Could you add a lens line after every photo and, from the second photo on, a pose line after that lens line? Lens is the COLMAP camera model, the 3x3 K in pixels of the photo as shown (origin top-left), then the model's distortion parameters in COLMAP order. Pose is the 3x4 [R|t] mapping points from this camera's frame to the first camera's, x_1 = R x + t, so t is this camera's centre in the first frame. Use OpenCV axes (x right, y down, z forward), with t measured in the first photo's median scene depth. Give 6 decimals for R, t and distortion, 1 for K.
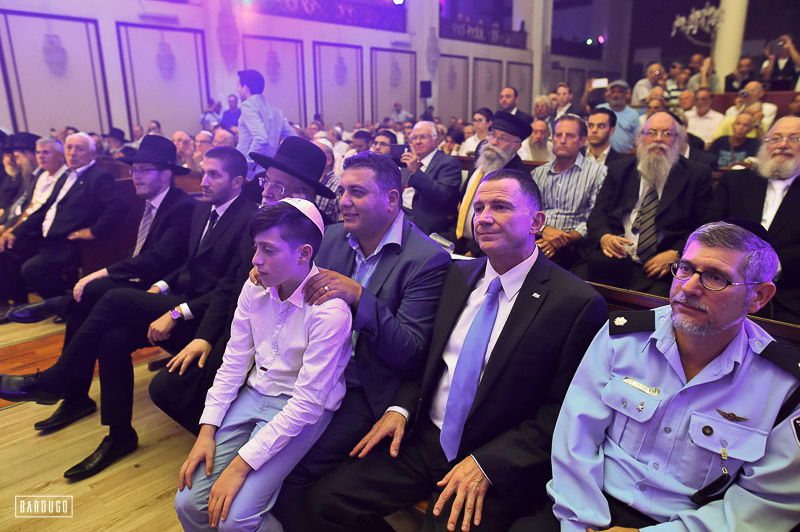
lens RADIAL K [[548.3, 0, 401.3], [0, 548.3, 263.1], [0, 0, 1]] dist [-0.059411, 0.054925]
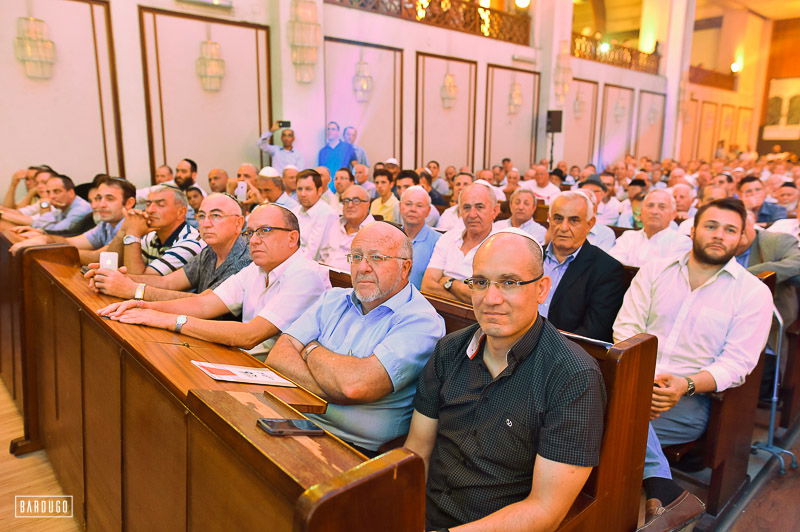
lens RADIAL K [[548.3, 0, 401.3], [0, 548.3, 263.1], [0, 0, 1]] dist [-0.059411, 0.054925]
pose [[0.996576, 0.034712, -0.075040, -0.120033], [-0.039261, 0.997425, -0.060017, -0.087157], [0.072763, 0.062757, 0.995373, 0.305506]]
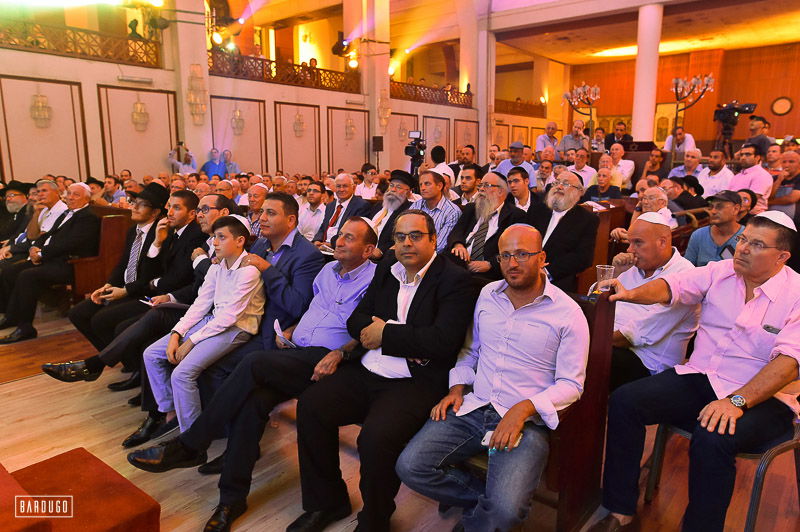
lens RADIAL K [[548.3, 0, 401.3], [0, 548.3, 263.1], [0, 0, 1]] dist [-0.059411, 0.054925]
pose [[0.998143, -0.002874, 0.060842, 0.027921], [0.008266, 0.996038, -0.088549, 0.023926], [-0.060346, 0.088888, 0.994212, -0.097253]]
